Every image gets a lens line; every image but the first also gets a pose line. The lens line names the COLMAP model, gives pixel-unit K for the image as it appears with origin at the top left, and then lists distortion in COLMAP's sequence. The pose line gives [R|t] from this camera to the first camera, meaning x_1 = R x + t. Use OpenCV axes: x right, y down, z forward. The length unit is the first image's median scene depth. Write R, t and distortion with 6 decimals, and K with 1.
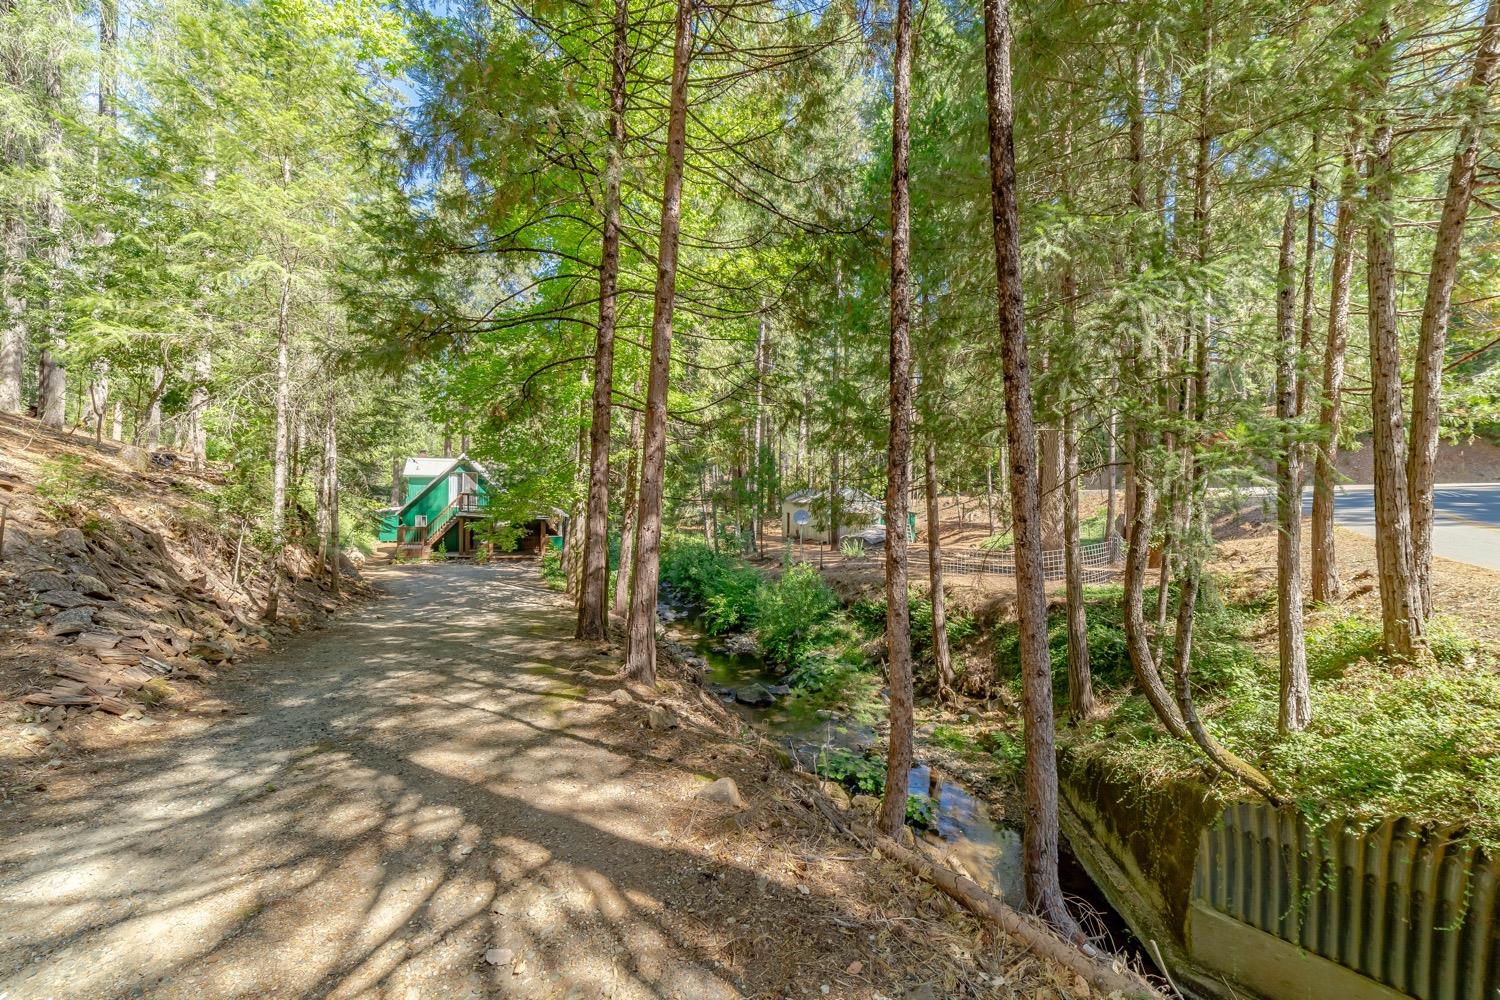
lens RADIAL K [[591.6, 0, 747.6], [0, 591.6, 489.4], [0, 0, 1]] dist [-0.004326, -0.000156]
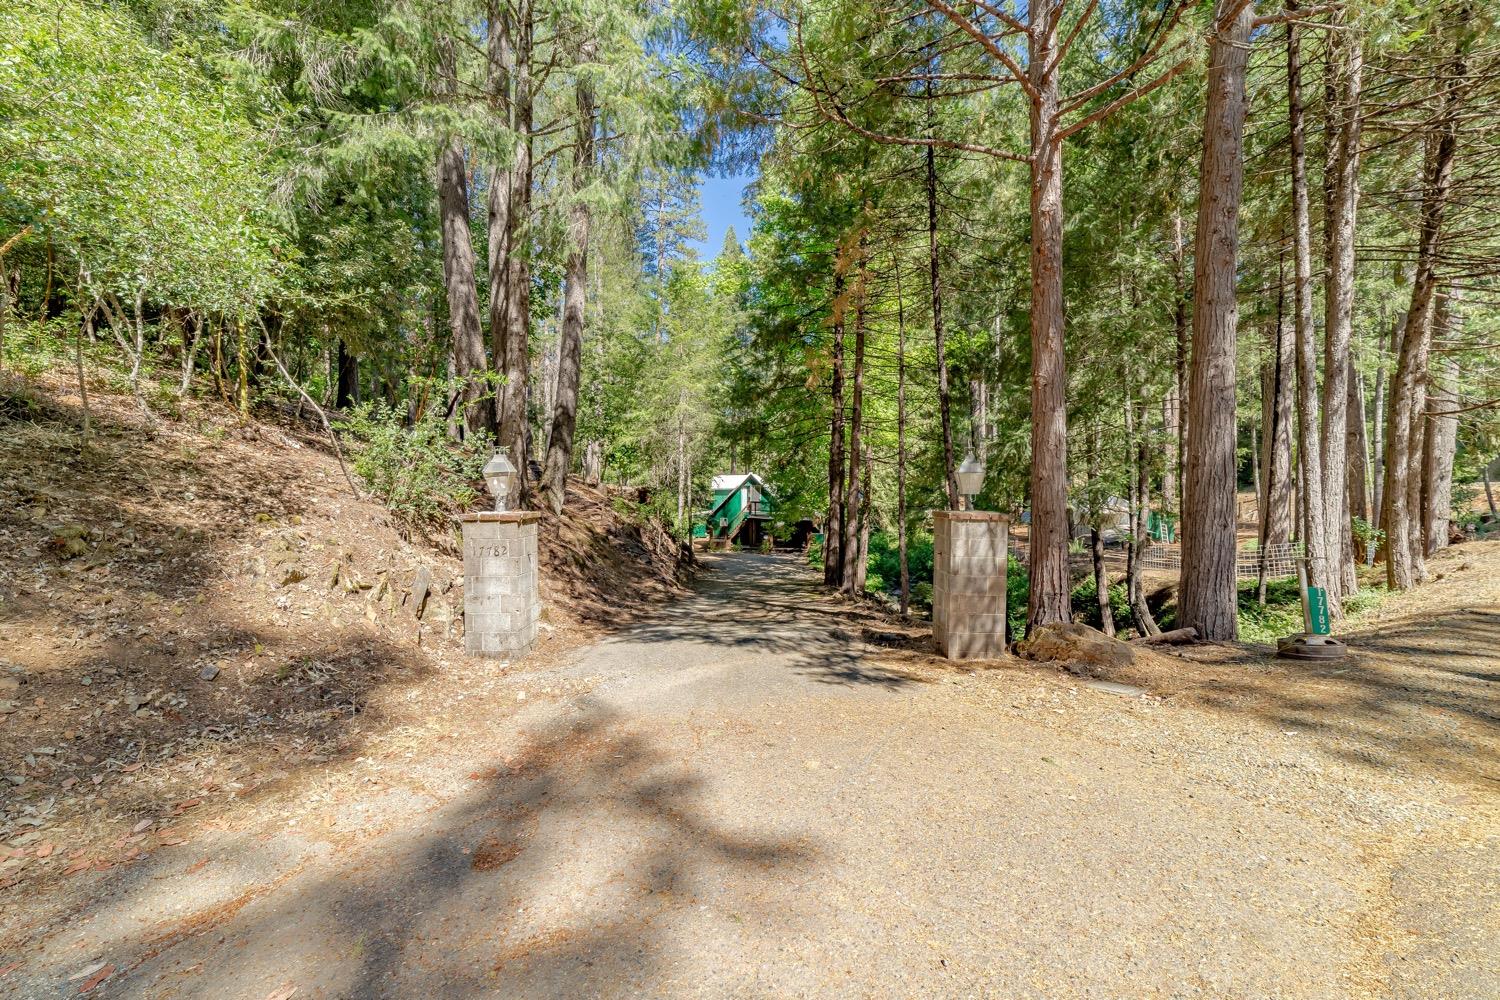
lens RADIAL K [[591.6, 0, 747.2], [0, 591.6, 501.6], [0, 0, 1]] dist [-0.004326, -0.000156]
pose [[0.905623, -0.014446, -0.423838, 0.089408], [0.022639, 0.999641, 0.014302, -0.013254], [0.423479, -0.022547, 0.905625, -0.247440]]
